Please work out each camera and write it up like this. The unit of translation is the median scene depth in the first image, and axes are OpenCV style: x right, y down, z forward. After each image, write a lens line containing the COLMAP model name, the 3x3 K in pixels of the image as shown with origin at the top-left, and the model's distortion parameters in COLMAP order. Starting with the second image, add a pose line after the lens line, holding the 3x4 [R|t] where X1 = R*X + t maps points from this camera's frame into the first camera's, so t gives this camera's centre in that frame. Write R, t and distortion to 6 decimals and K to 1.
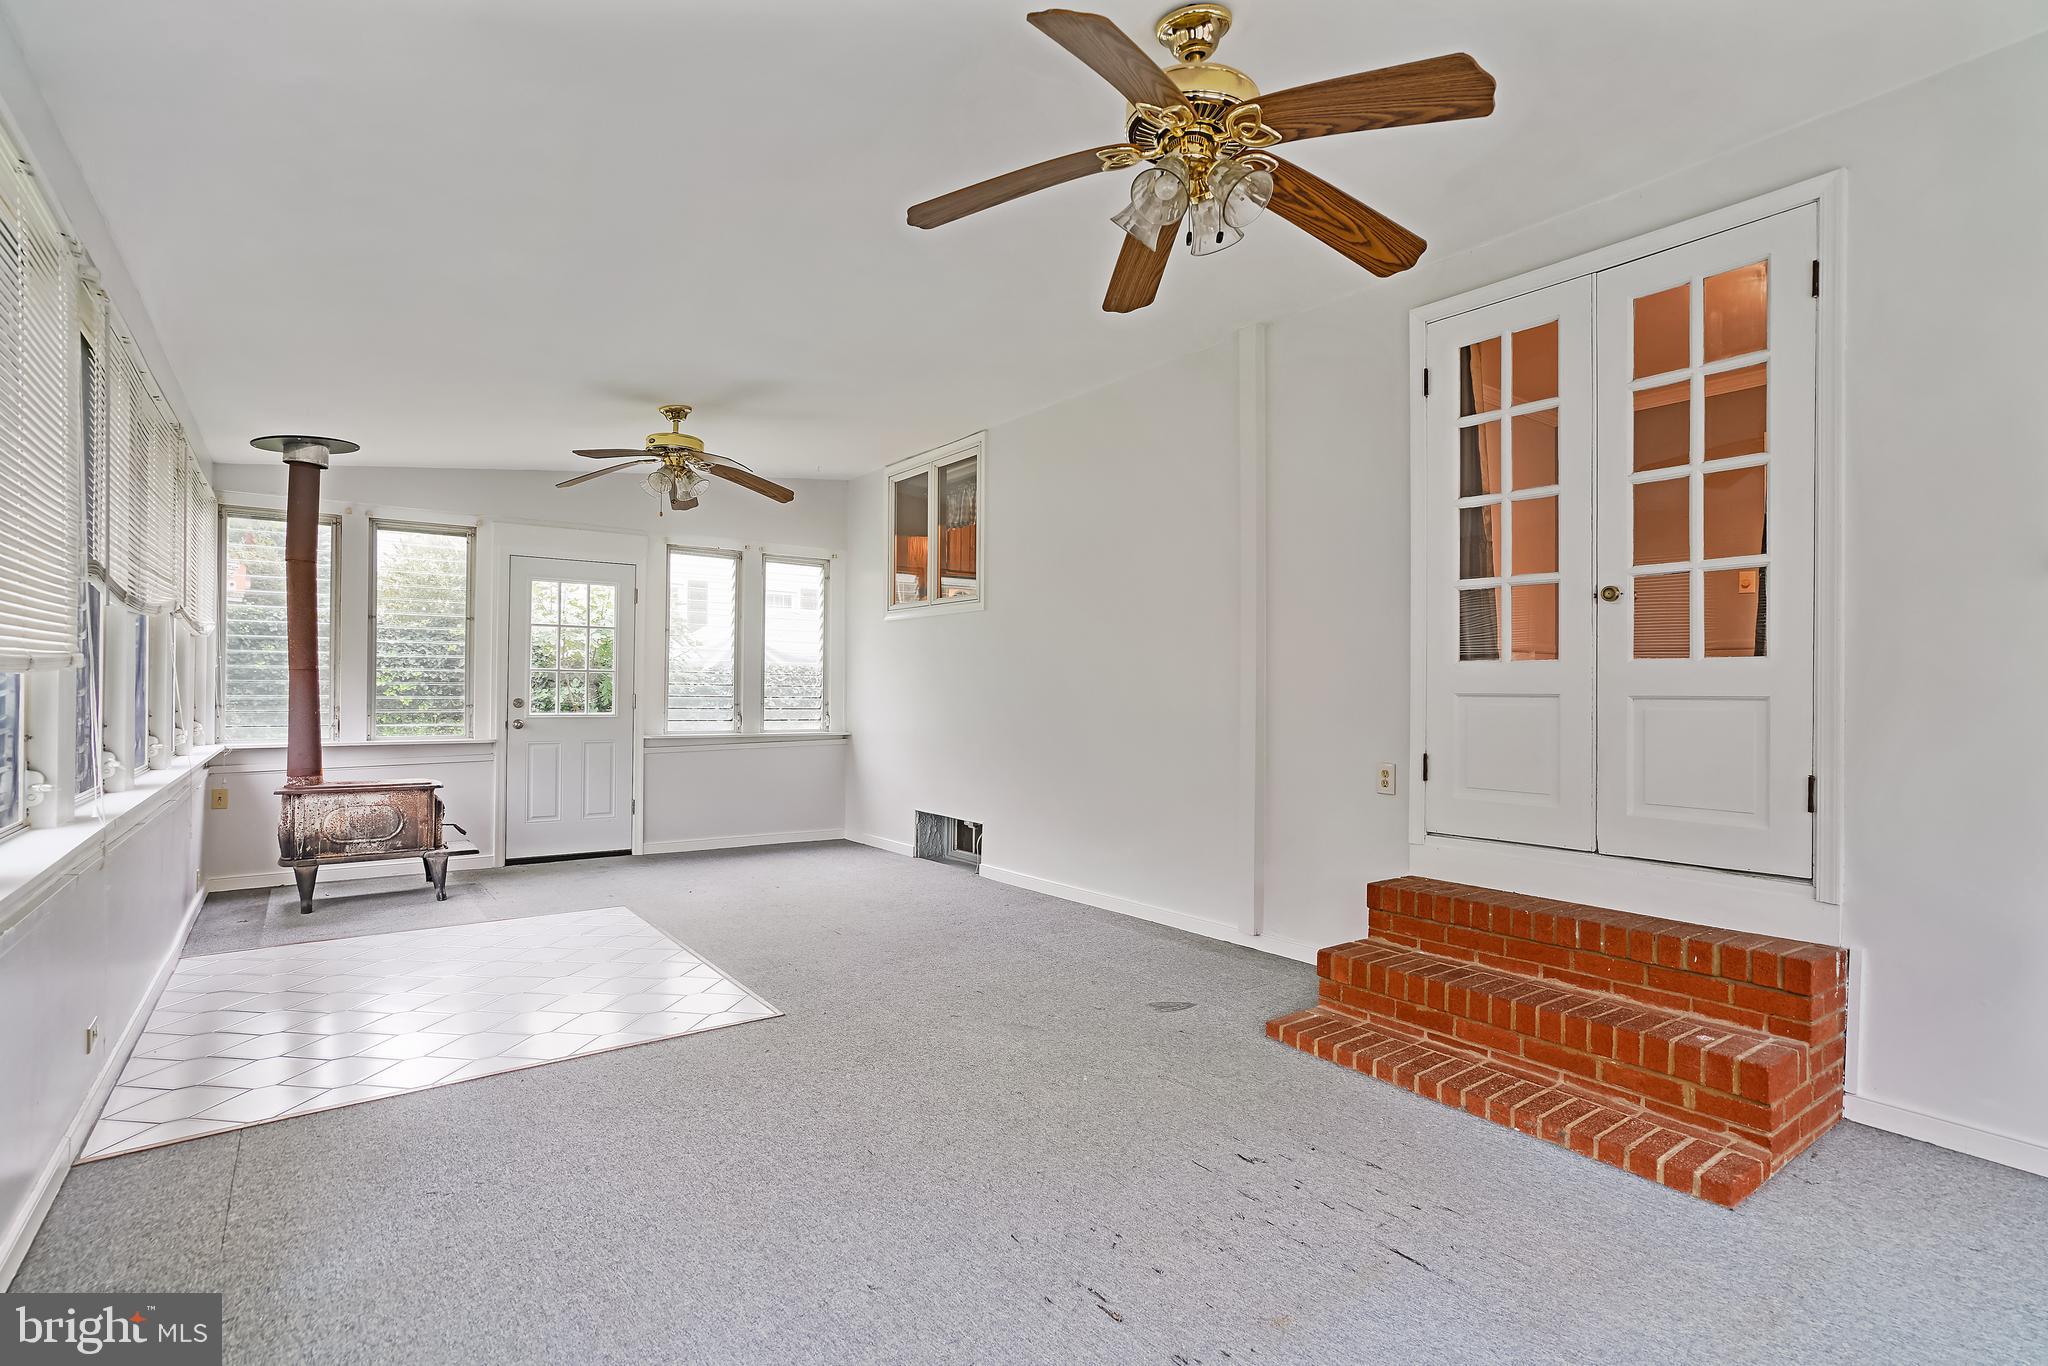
lens RADIAL K [[952.4, 0, 1033.7], [0, 952.4, 688.1], [0, 0, 1]] dist [-0.033287, 0.000466]
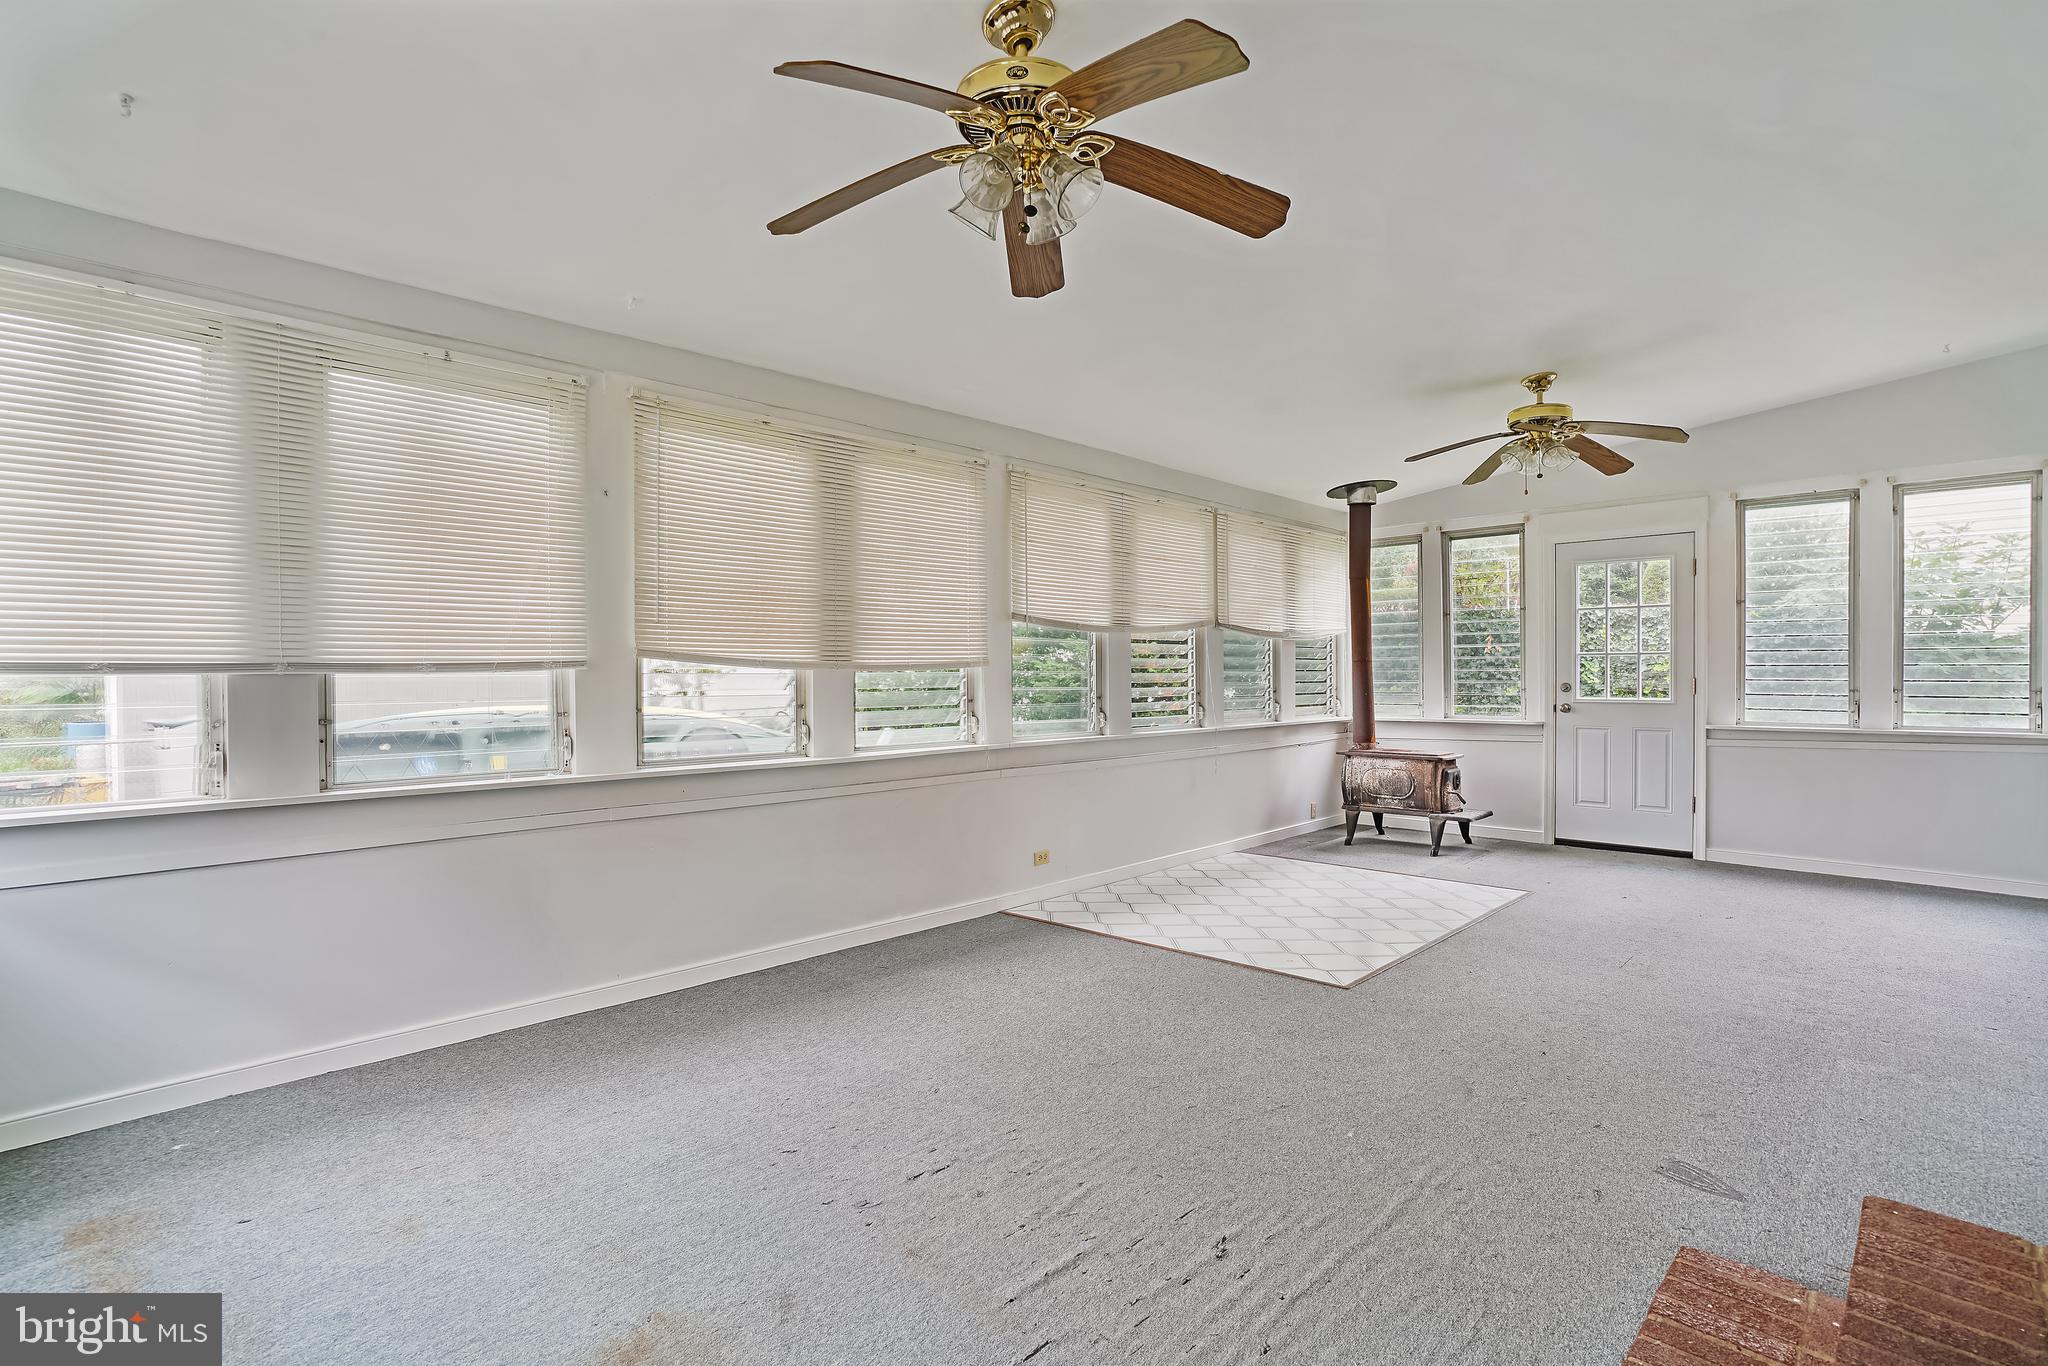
lens RADIAL K [[952.4, 0, 1031.3], [0, 952.4, 684.9], [0, 0, 1]] dist [-0.033287, 0.000466]
pose [[0.167464, 0.000525, -0.985878, 0.442878], [0.011251, 0.999934, 0.002443, 0.005093], [0.985814, -0.011501, 0.167447, 0.314554]]
